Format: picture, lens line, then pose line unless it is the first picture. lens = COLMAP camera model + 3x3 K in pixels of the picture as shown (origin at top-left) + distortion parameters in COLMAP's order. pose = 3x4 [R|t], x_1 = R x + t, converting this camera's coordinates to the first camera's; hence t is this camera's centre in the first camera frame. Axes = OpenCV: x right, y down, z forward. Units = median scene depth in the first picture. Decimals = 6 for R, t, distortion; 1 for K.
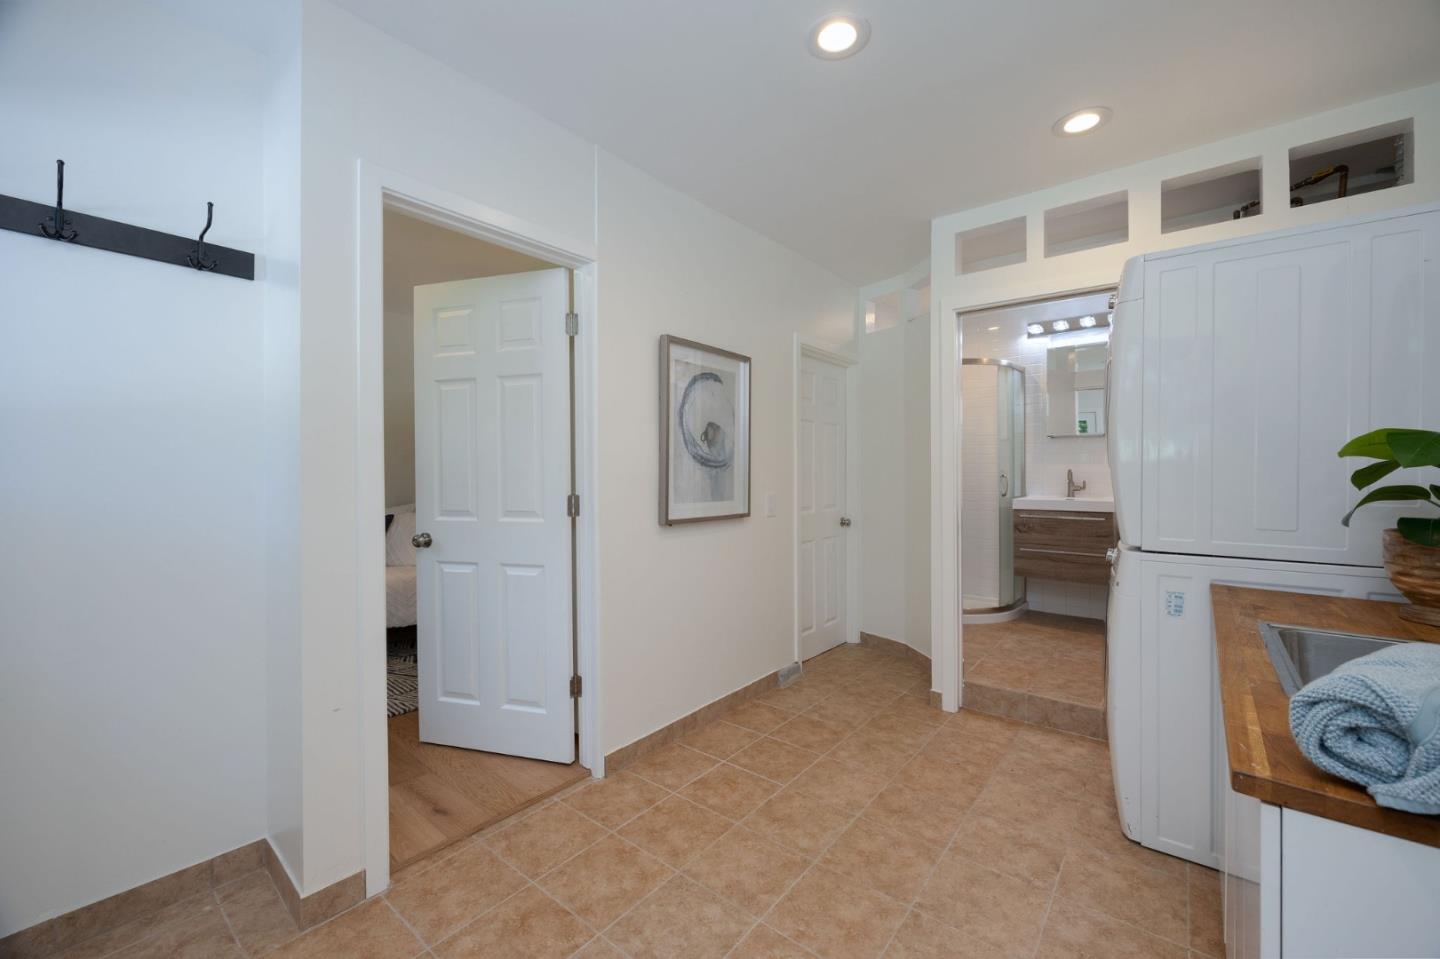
lens RADIAL K [[577.8, 0, 721.9], [0, 577.8, 472.2], [0, 0, 1]] dist [0.014356, 0.000074]
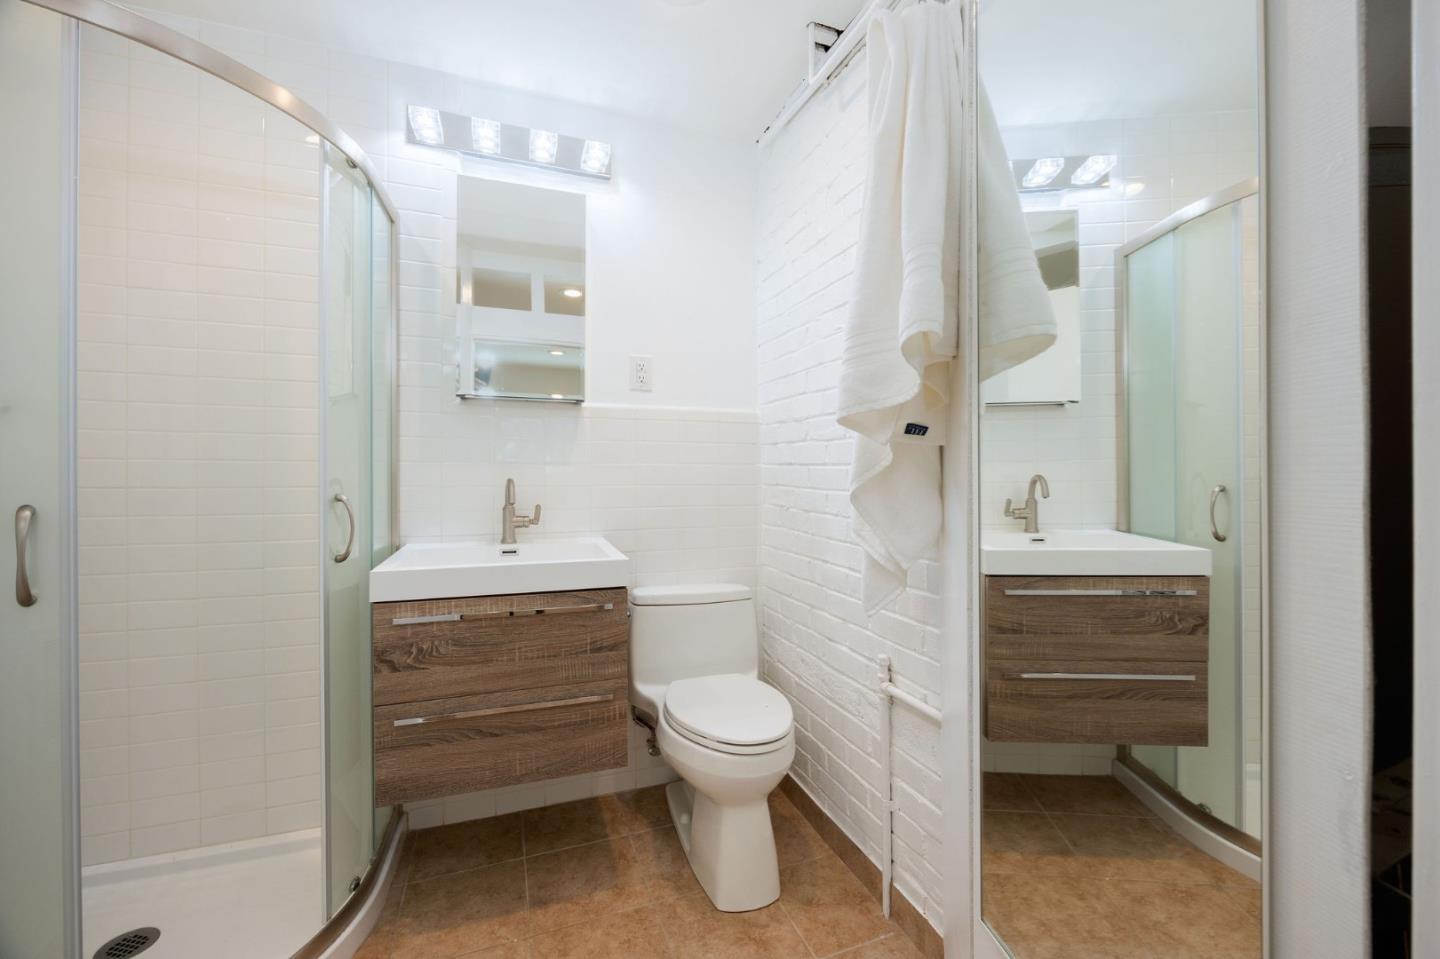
lens RADIAL K [[577.8, 0, 722.9], [0, 577.8, 468.7], [0, 0, 1]] dist [0.014356, 0.000074]
pose [[0.498987, 0.006208, 0.866587, 0.310648], [-0.005227, 0.999978, -0.004153, -0.010636], [-0.866593, -0.002457, 0.499009, 0.651984]]
